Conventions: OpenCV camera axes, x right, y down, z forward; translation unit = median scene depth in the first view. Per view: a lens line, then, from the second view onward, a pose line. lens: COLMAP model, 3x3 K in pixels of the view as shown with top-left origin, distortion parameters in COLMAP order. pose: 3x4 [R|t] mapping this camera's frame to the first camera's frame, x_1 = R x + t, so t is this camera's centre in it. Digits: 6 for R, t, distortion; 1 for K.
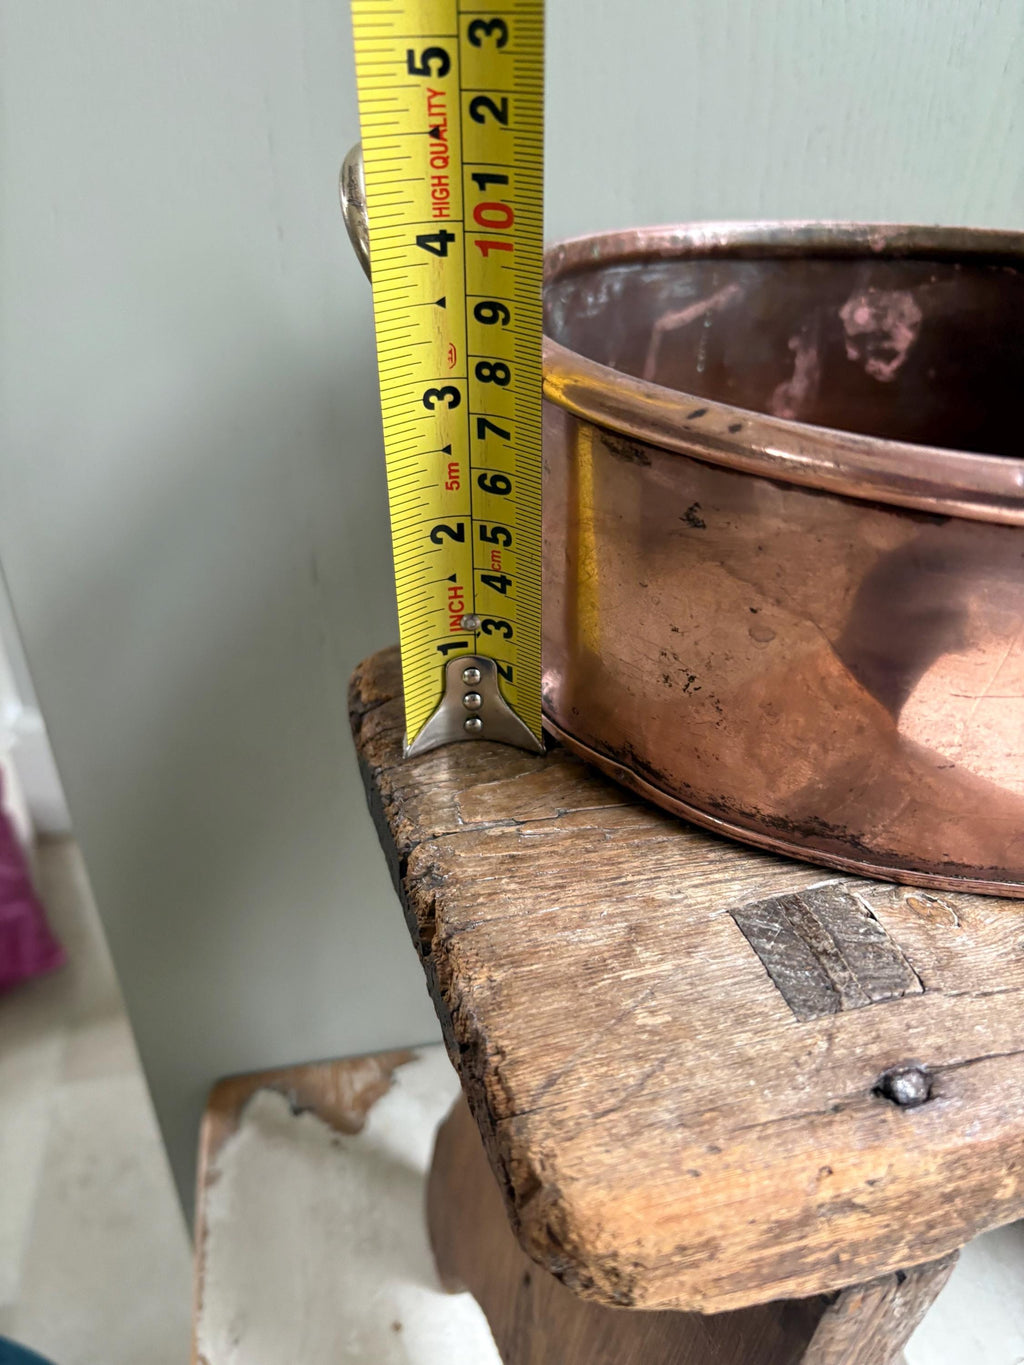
lens RADIAL K [[1080.3, 0, 505.0], [0, 1080.3, 694.7], [0, 0, 1]] dist [-0.026596, 0.020506]
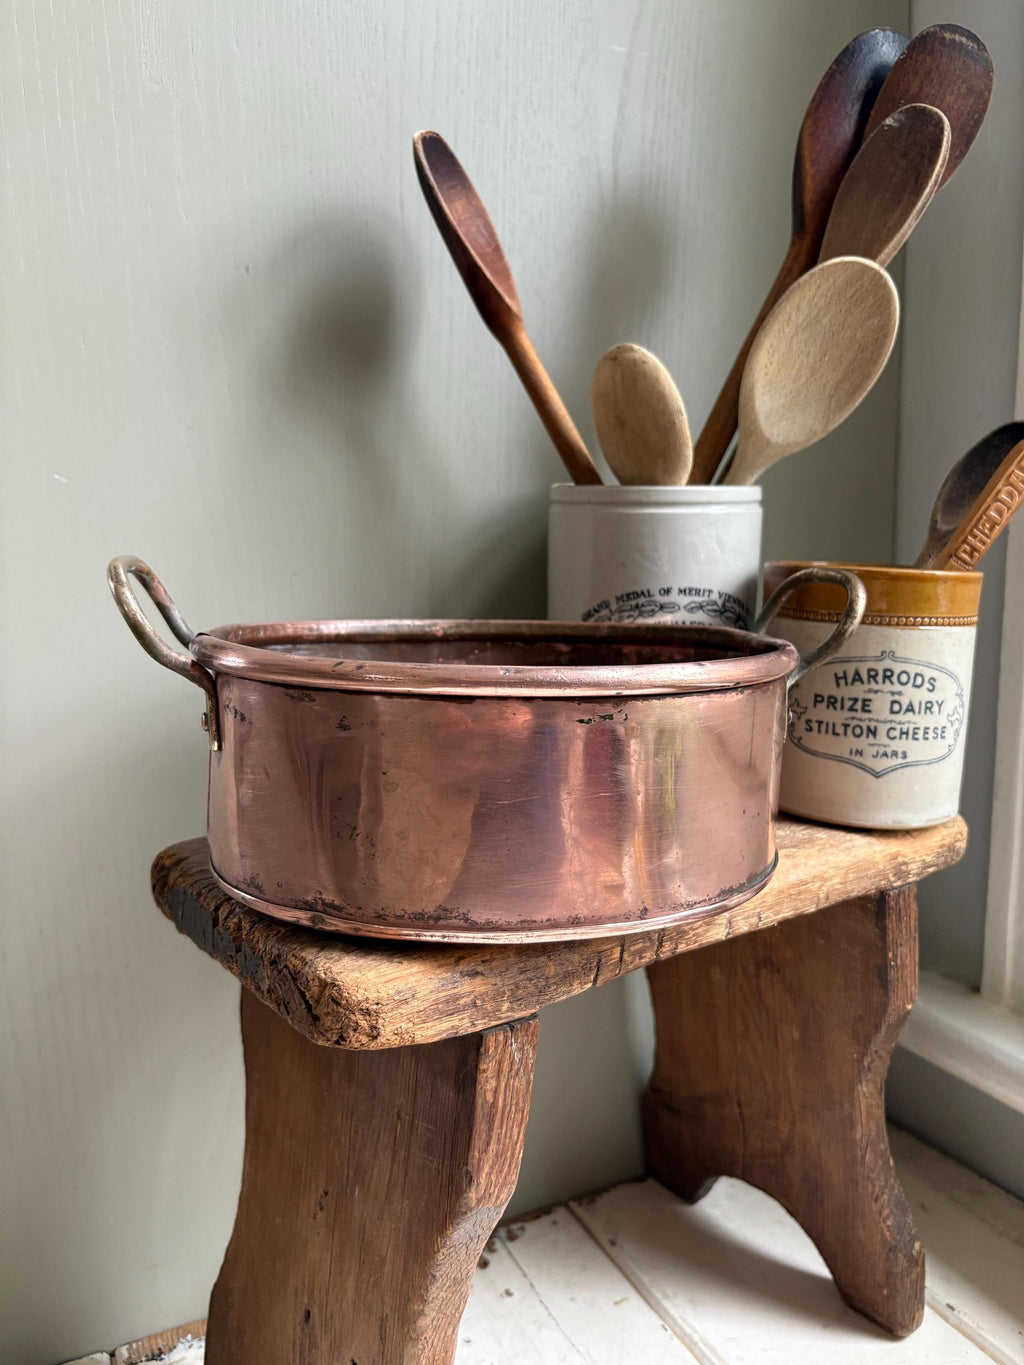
lens RADIAL K [[1076.0, 0, 508.0], [0, 1076.0, 662.4], [0, 0, 1]] dist [-0.017669, 0.008553]
pose [[0.944375, -0.052794, 0.324605, -0.240603], [0.189331, 0.894332, -0.405369, 0.728436], [-0.268904, 0.444278, 0.854580, -0.971473]]
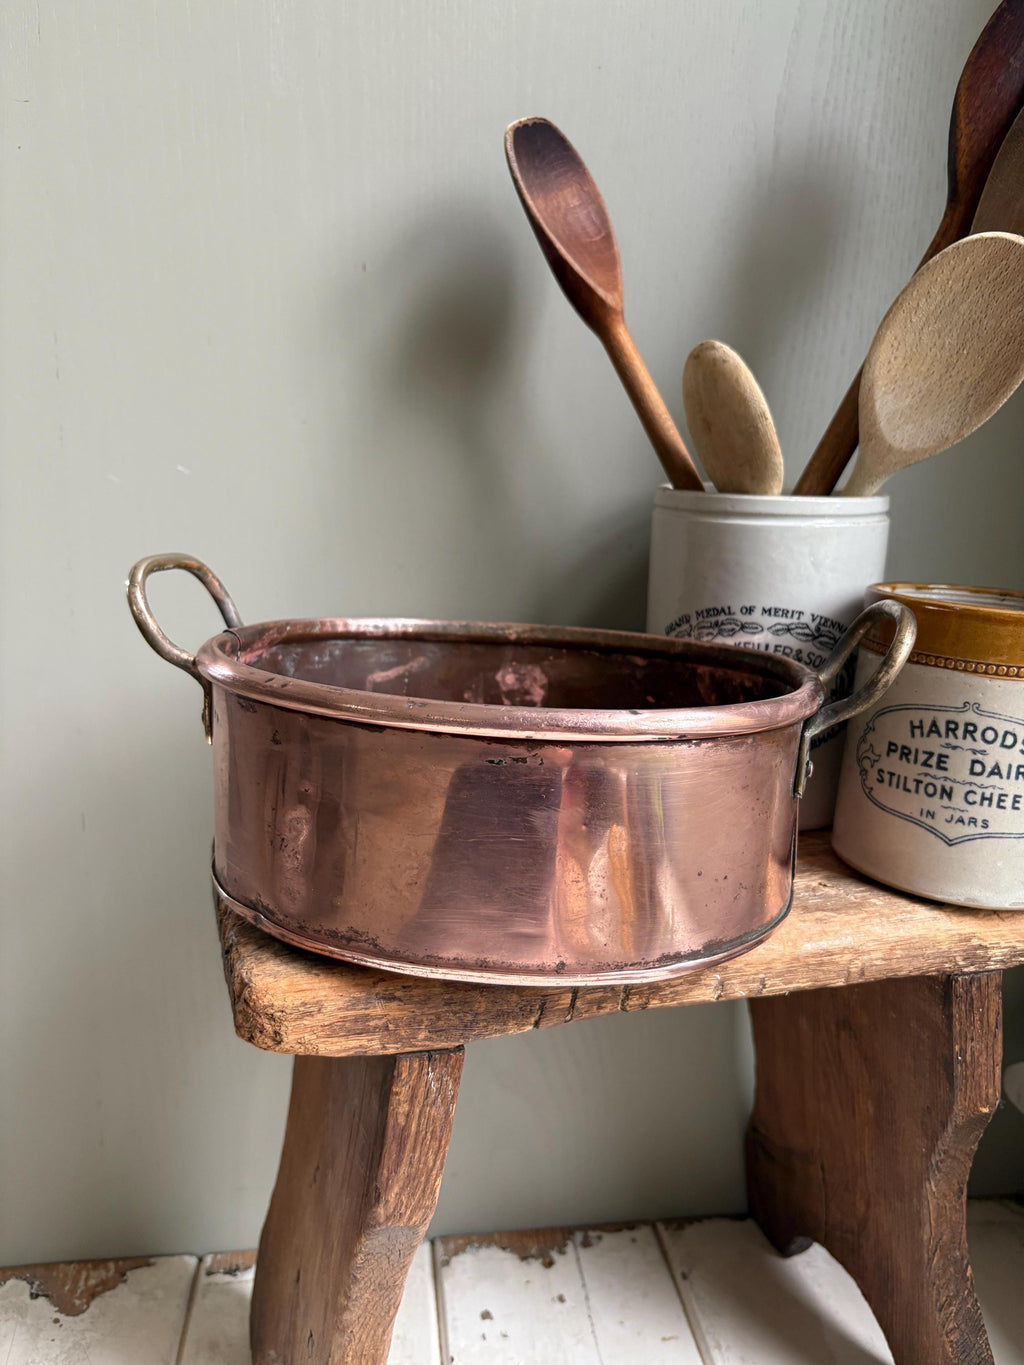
lens RADIAL K [[1076.0, 0, 508.3], [0, 1076.0, 660.6], [0, 0, 1]] dist [-0.017669, 0.008553]
pose [[0.999818, 0.017598, 0.007352, 0.475542], [-0.013212, 0.917108, -0.398420, 0.647040], [-0.013754, 0.398250, 0.917174, -1.071706]]
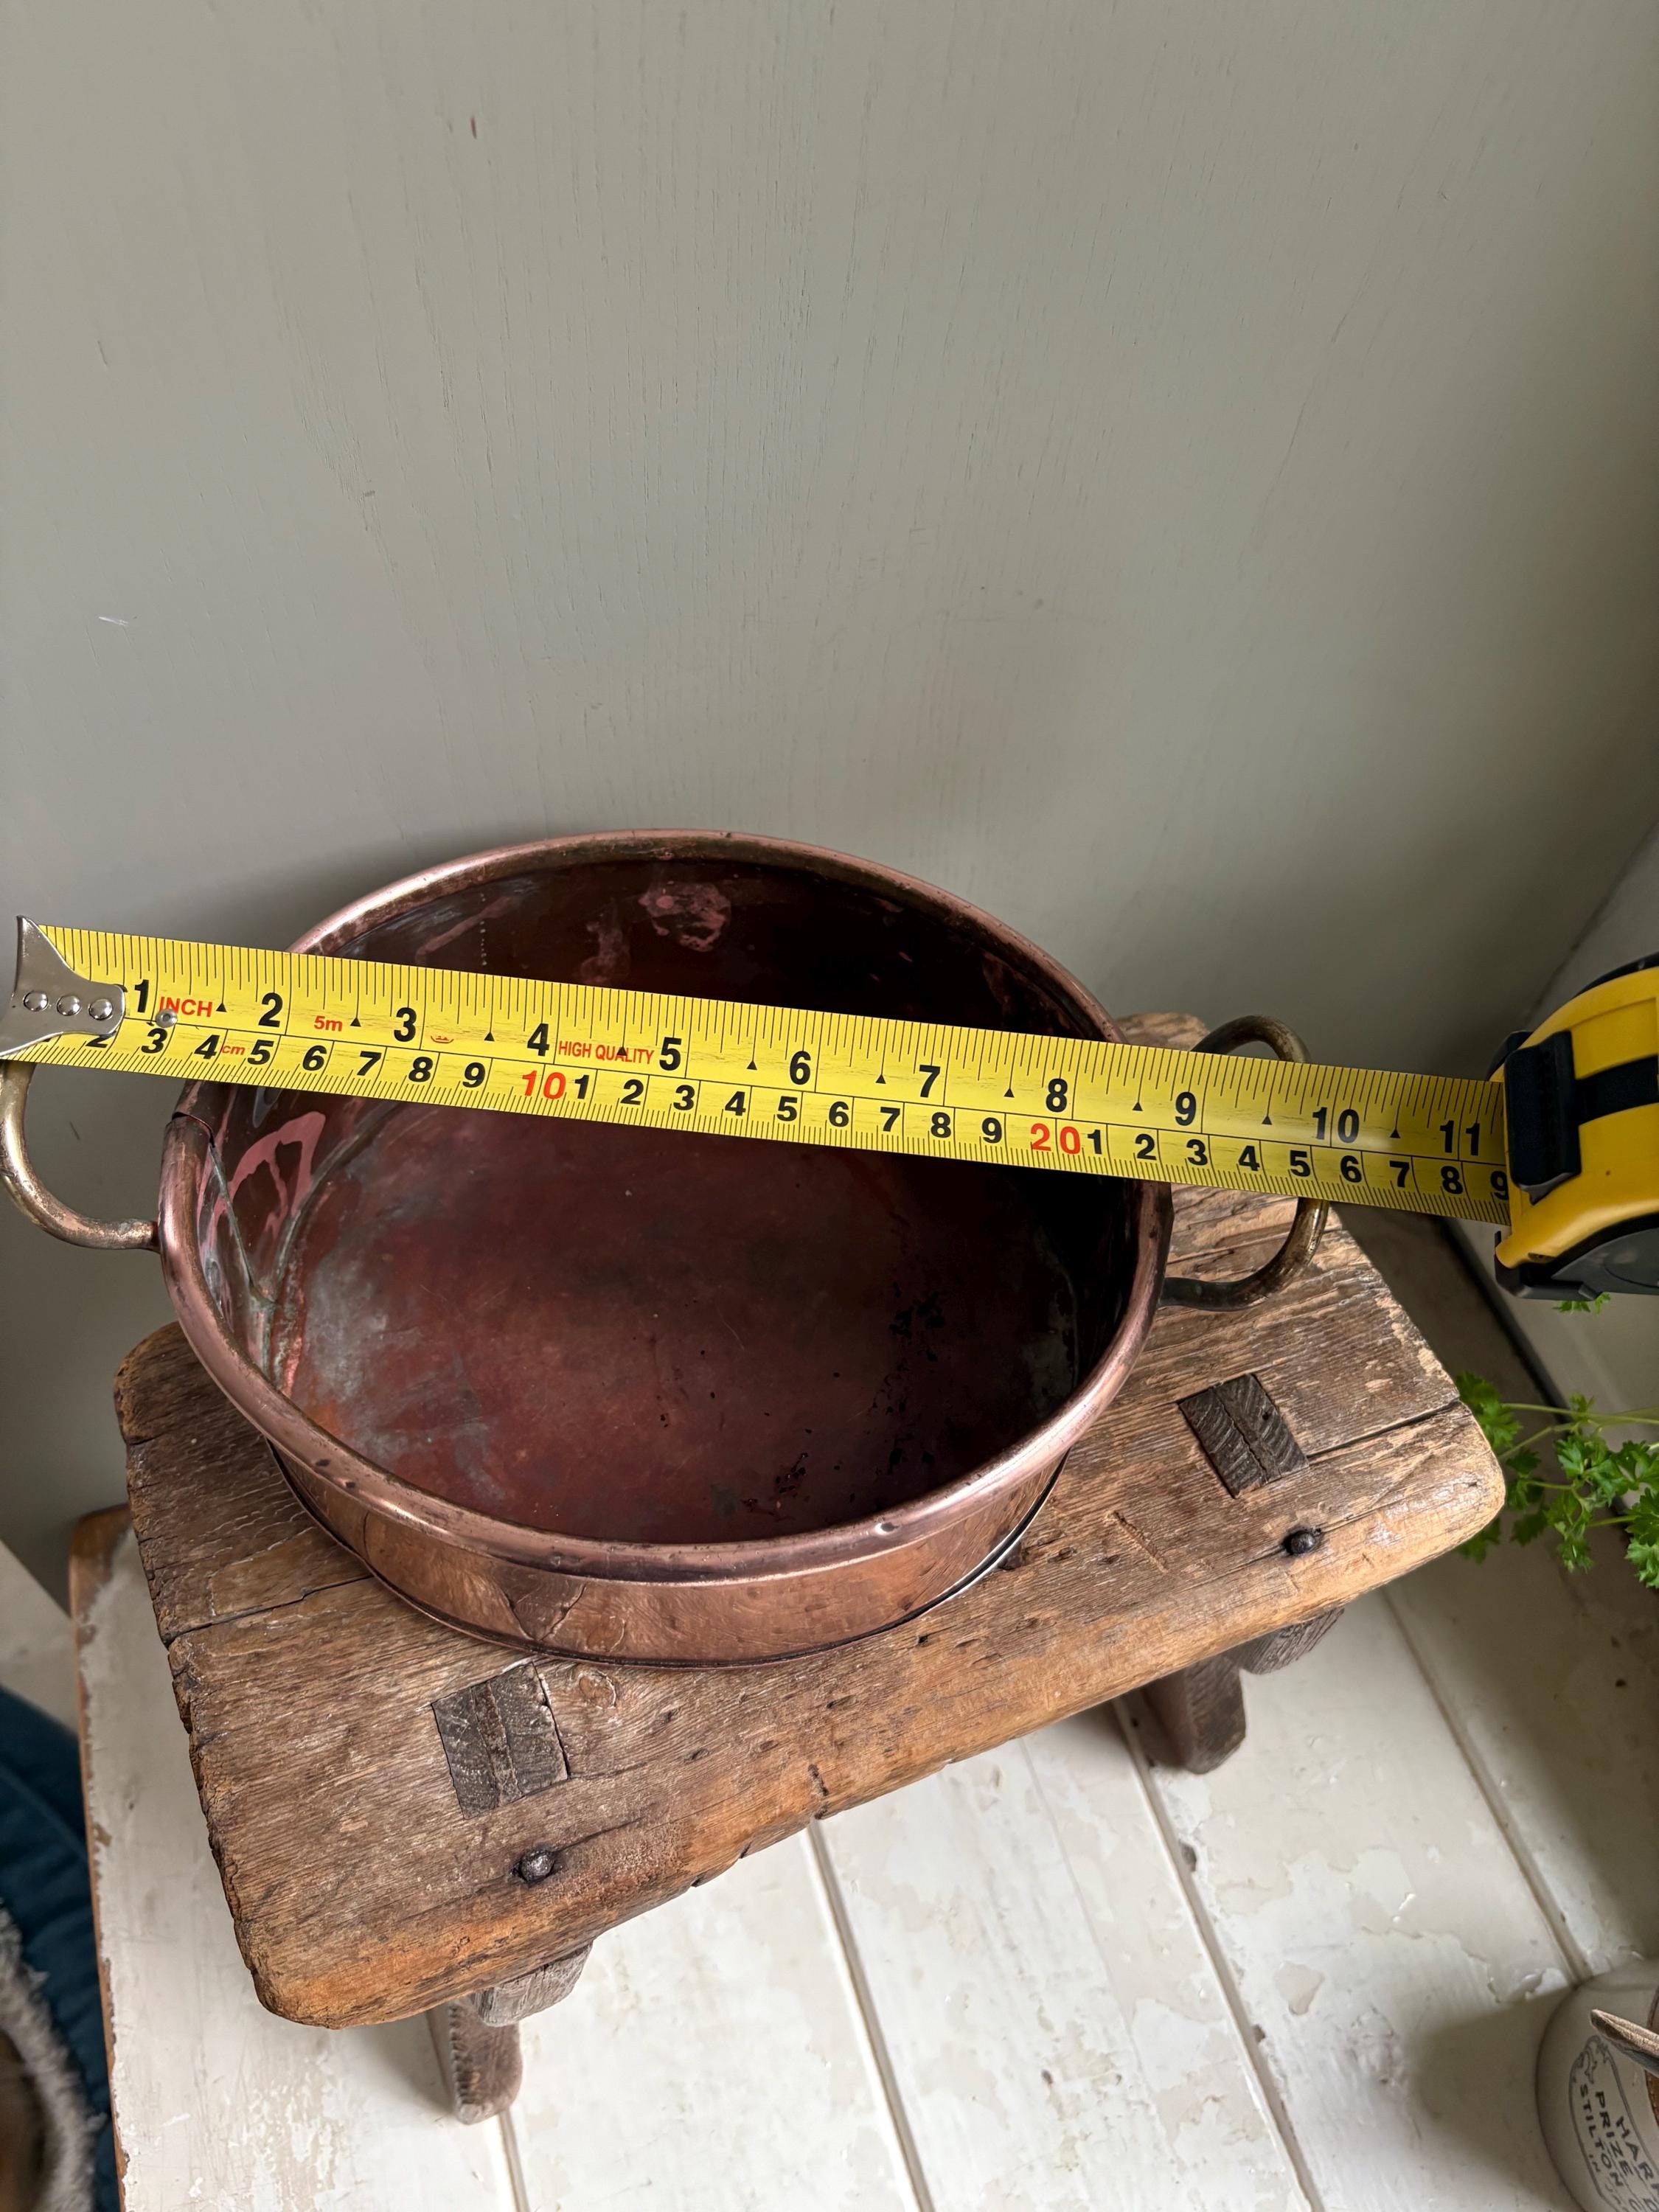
lens RADIAL K [[1791.1, 0, 861.5], [0, 1791.1, 1051.1], [0, 0, 1]] dist [-0.035841, 0.040989]
pose [[0.990152, -0.056470, 0.128103, 0.539373], [0.006713, 0.933138, 0.359456, -1.392595], [-0.139836, -0.355056, 0.924327, -0.779671]]
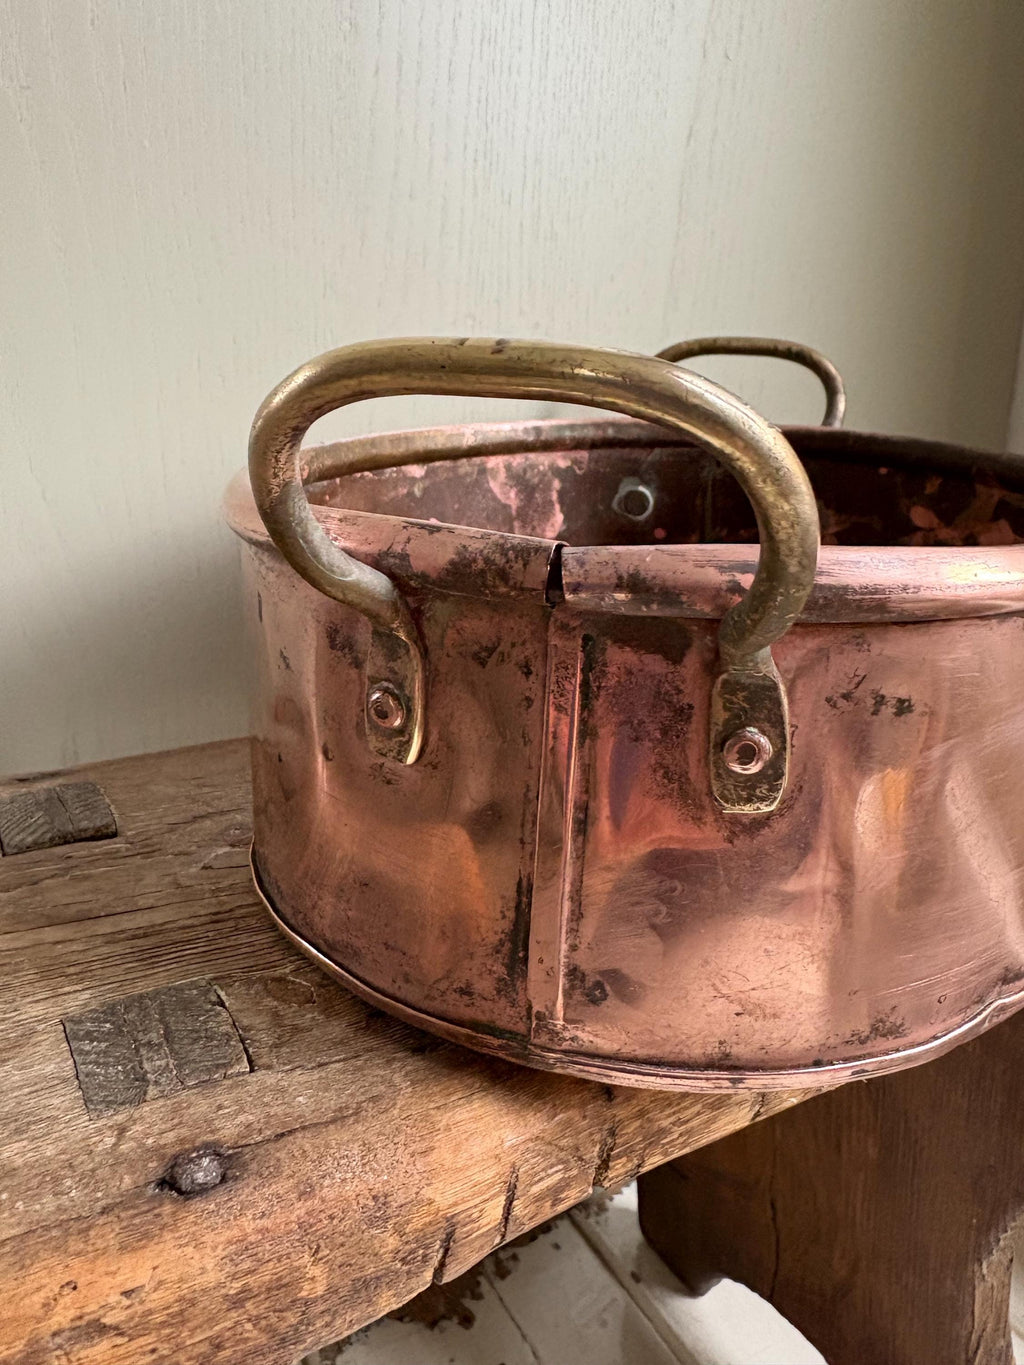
lens RADIAL K [[1076.0, 0, 514.5], [0, 1076.0, 581.4], [0, 0, 1]] dist [-0.017669, 0.008553]
pose [[0.966487, -0.030285, 0.254922, 0.404675], [0.115725, 0.937795, -0.327335, 0.219941], [-0.229151, 0.345866, 0.909872, -0.031717]]
